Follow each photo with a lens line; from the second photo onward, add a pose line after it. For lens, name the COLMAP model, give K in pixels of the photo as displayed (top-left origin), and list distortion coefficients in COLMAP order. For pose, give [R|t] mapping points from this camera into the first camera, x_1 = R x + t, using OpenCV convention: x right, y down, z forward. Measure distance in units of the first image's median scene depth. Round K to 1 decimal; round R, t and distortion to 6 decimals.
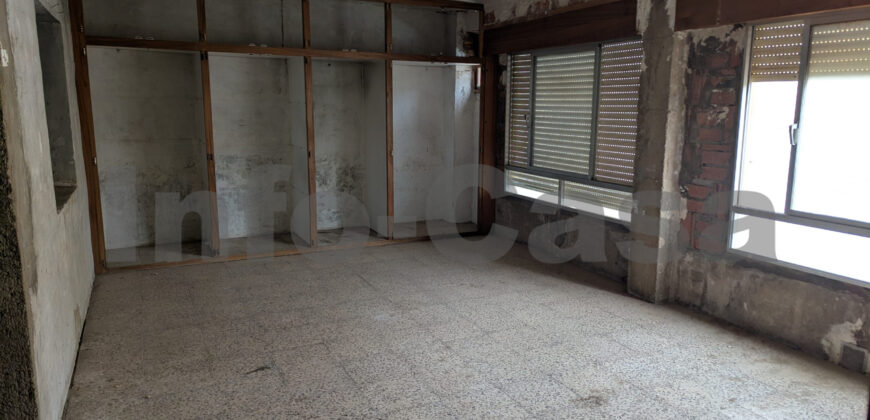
lens RADIAL K [[611.8, 0, 439.8], [0, 611.8, 212.5], [0, 0, 1]] dist [0.043897, -0.005017]
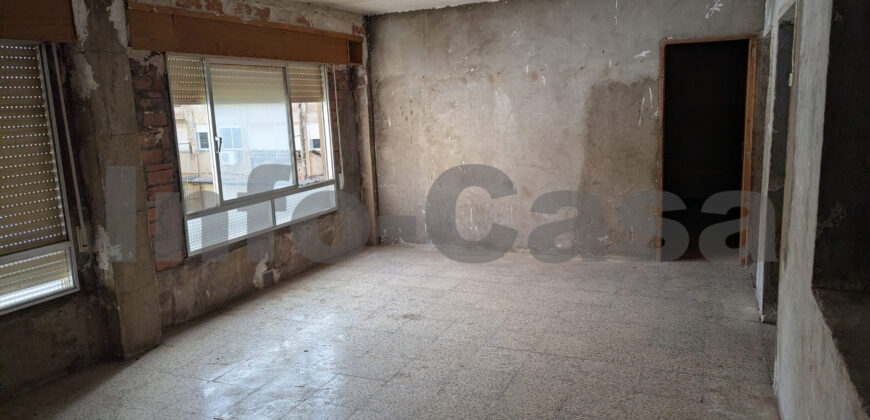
lens RADIAL K [[611.8, 0, 454.6], [0, 611.8, 207.9], [0, 0, 1]] dist [0.043897, -0.005017]
pose [[-0.661496, -0.114983, 0.741081, -0.725059], [0.163268, 0.942394, 0.291953, -0.290254], [-0.731961, 0.314121, -0.604617, 1.421312]]
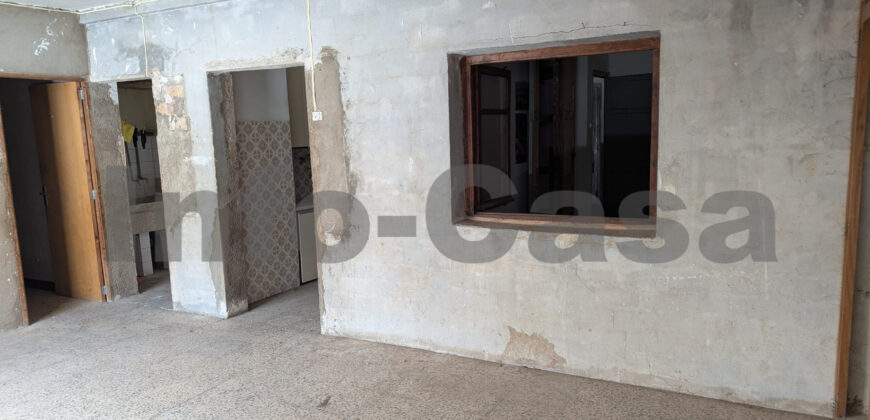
lens RADIAL K [[611.8, 0, 437.1], [0, 611.8, 208.4], [0, 0, 1]] dist [0.043897, -0.005017]
pose [[-0.809564, 0.099930, -0.578464, 0.100015], [-0.077637, 0.958522, 0.274240, -0.310727], [0.581875, 0.266925, -0.768227, 1.638186]]
